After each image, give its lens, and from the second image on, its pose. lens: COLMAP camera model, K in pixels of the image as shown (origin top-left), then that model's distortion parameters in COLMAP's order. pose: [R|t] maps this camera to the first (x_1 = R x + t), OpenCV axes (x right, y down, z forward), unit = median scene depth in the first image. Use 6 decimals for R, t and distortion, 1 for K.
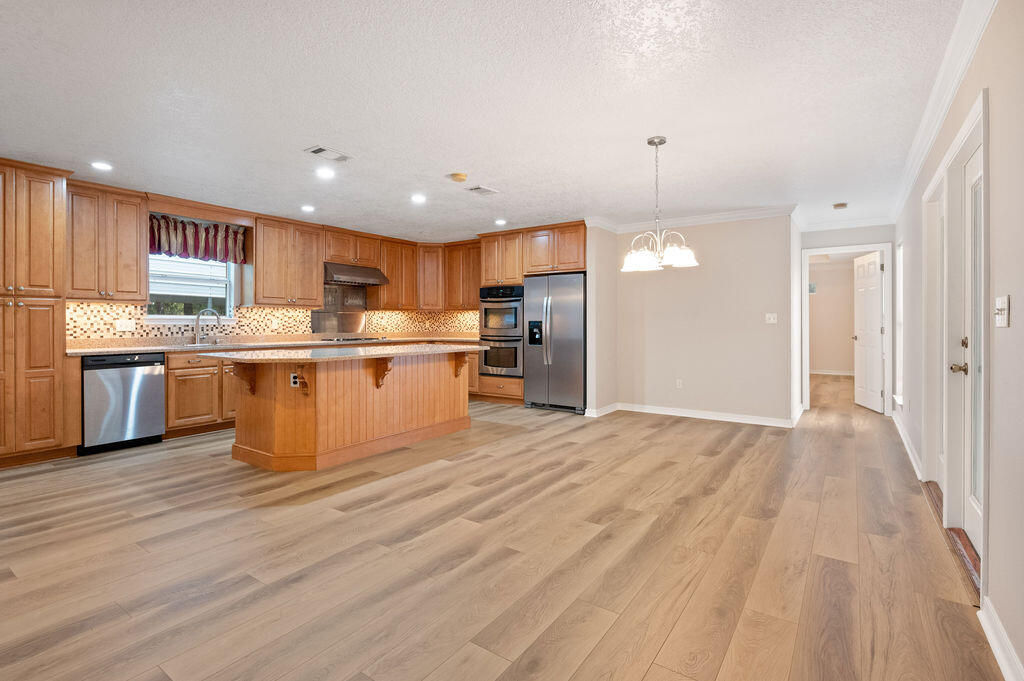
lens RADIAL K [[488.4, 0, 516.6], [0, 488.4, 319.1], [0, 0, 1]] dist [-0.001500, 0.000079]
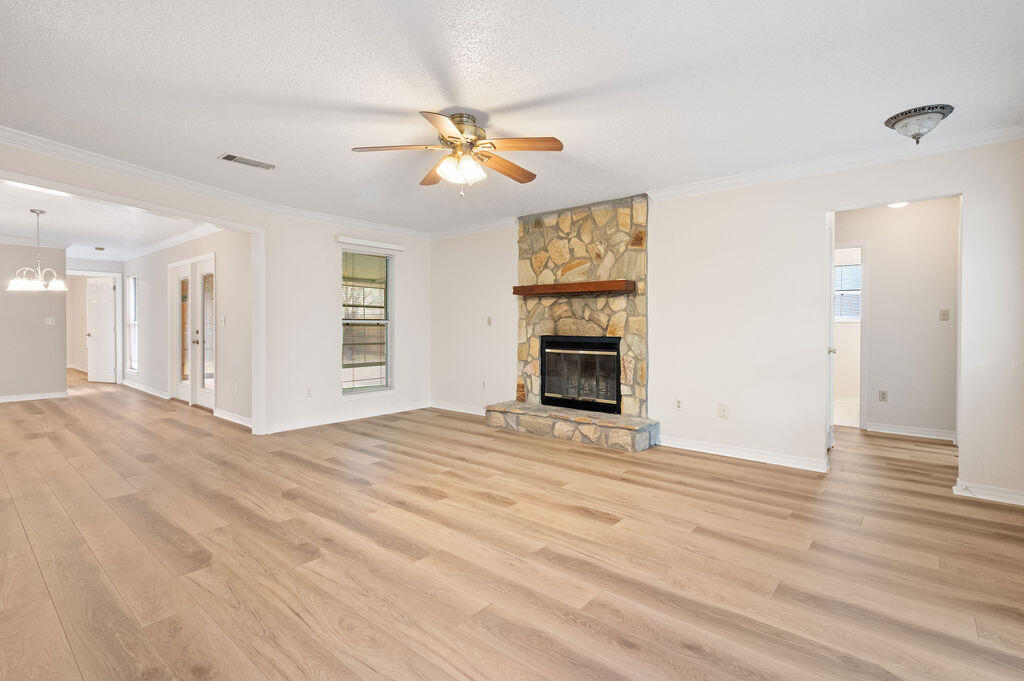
lens RADIAL K [[482.9, 0, 512.9], [0, 482.9, 328.3], [0, 0, 1]] dist [0.000989, -0.000024]
pose [[0.099164, -0.008616, 0.995034, -0.659657], [-0.007958, 0.999924, 0.009451, -0.003729], [-0.995039, -0.008856, 0.099088, -0.413075]]
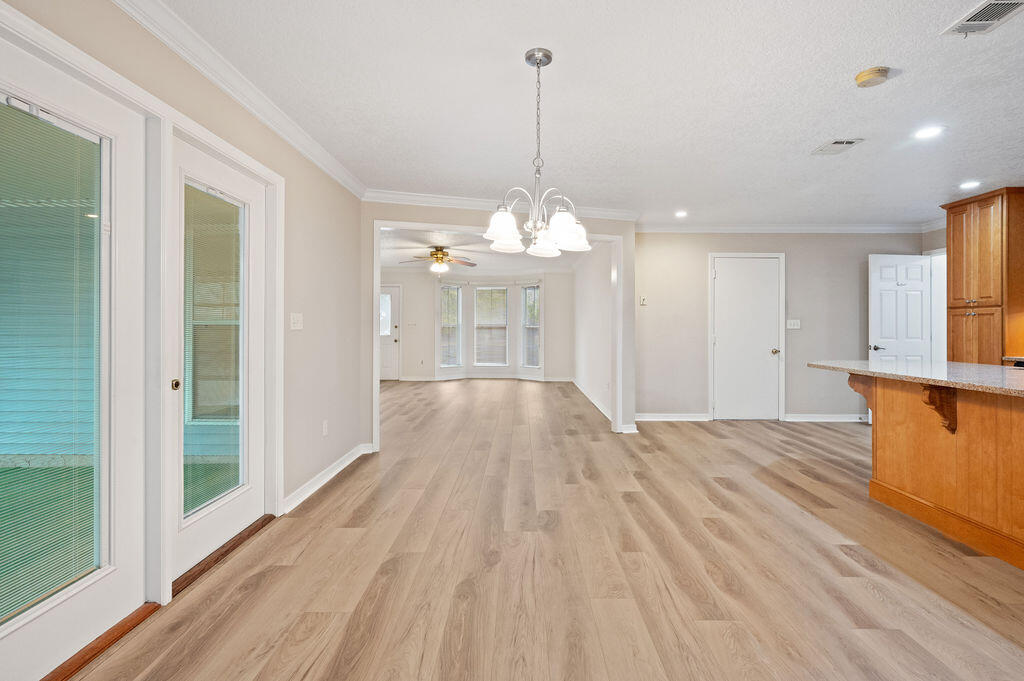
lens RADIAL K [[485.1, 0, 516.3], [0, 485.1, 323.1], [0, 0, 1]] dist [-0.001364, 0.000578]
pose [[-0.829240, -0.006411, -0.558856, 0.395828], [0.002002, 0.999894, -0.014440, 0.004932], [0.558889, -0.013093, -0.829139, 0.889447]]
